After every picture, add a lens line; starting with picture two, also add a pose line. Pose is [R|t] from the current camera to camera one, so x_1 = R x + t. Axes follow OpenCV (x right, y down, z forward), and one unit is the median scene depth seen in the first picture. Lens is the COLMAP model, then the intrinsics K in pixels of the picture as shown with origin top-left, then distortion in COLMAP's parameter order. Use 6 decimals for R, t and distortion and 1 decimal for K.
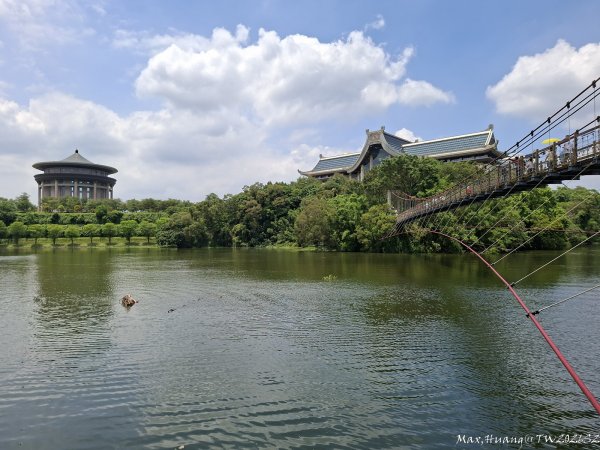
lens RADIAL K [[423.0, 0, 286.2], [0, 423.0, 228.4], [0, 0, 1]] dist [0.054306, -0.021474]
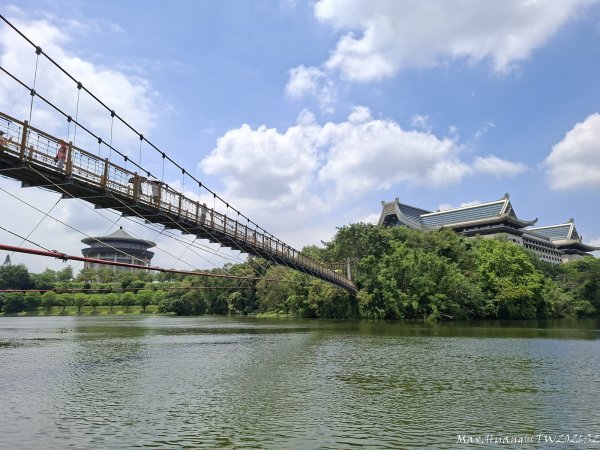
lens RADIAL K [[423.0, 0, 294.2], [0, 423.0, 228.7], [0, 0, 1]] dist [0.054306, -0.021474]
pose [[0.990807, -0.016384, -0.134287, 0.133221], [-0.006736, 0.985434, -0.169927, 0.009019], [0.135115, 0.169269, 0.976264, -0.014802]]
